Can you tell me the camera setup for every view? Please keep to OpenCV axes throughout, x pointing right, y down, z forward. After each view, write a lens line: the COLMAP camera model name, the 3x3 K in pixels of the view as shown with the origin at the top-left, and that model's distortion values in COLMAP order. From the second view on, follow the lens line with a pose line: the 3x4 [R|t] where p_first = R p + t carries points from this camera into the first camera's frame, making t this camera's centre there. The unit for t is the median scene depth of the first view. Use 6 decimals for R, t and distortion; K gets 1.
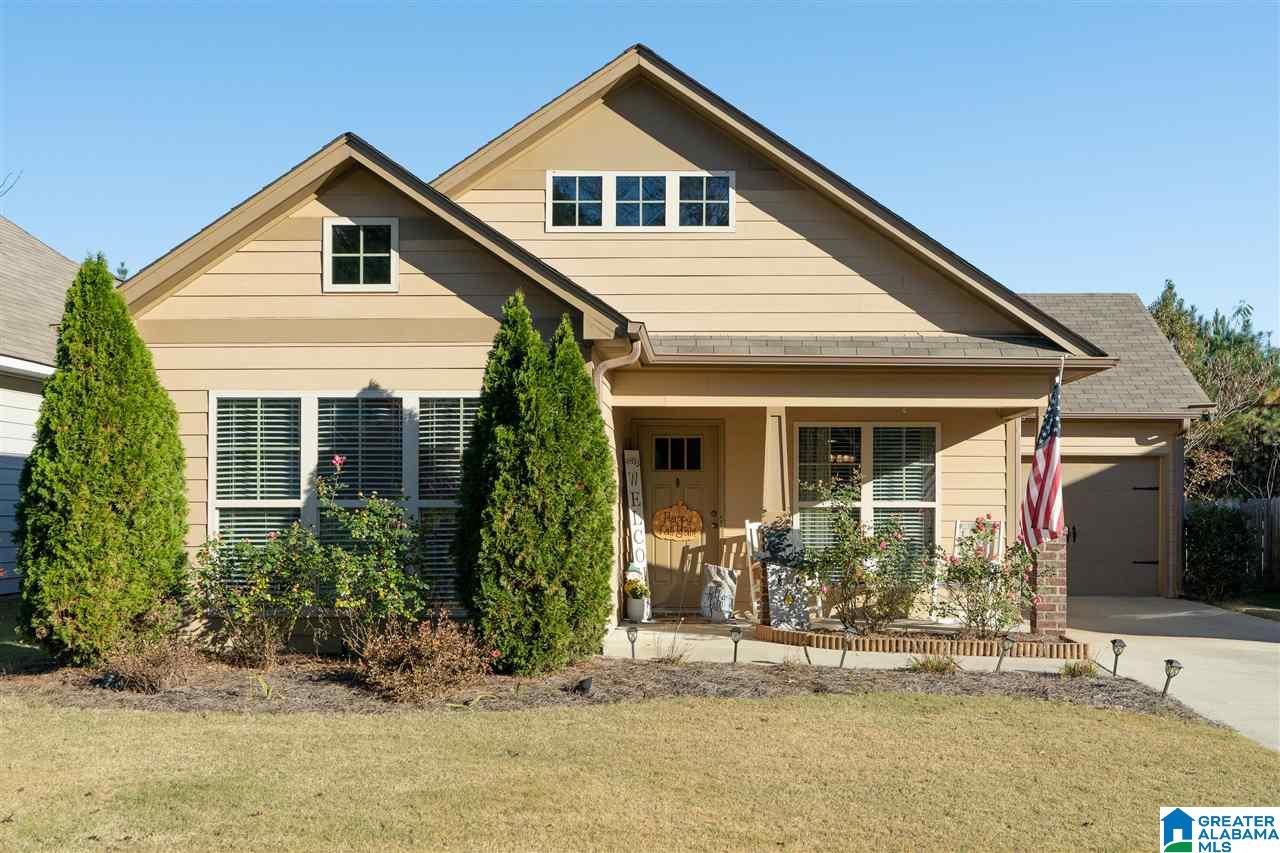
lens RADIAL K [[1236.7, 0, 649.8], [0, 1236.7, 491.4], [0, 0, 1]] dist [-0.012576, 0.000000]
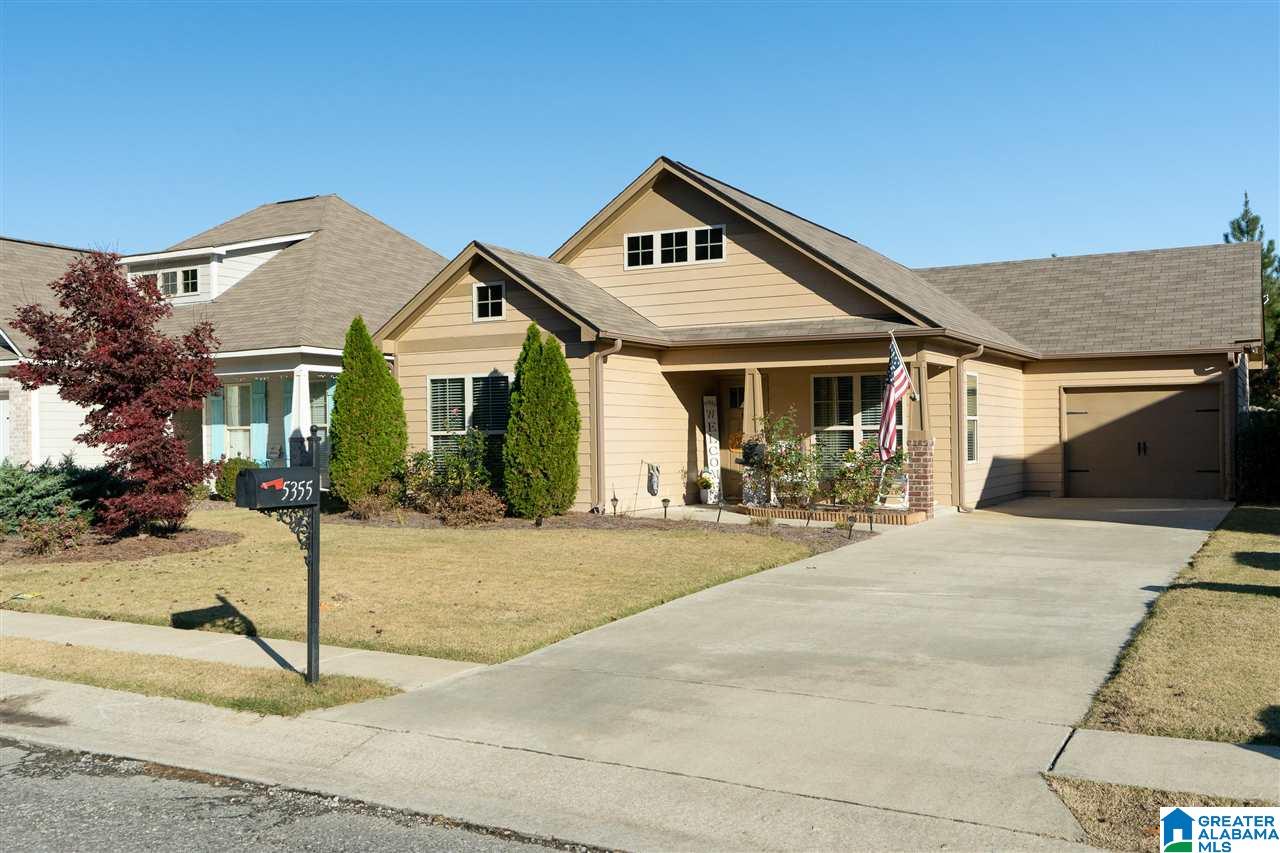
lens RADIAL K [[1158.7, 0, 638.7], [0, 1158.7, 426.8], [0, 0, 1]] dist [-0.017395, 0.000000]
pose [[0.891253, -0.016334, -0.453212, 0.657474], [0.018514, 0.999829, 0.000375, 0.004161], [0.453128, -0.008725, 0.891403, -0.412832]]
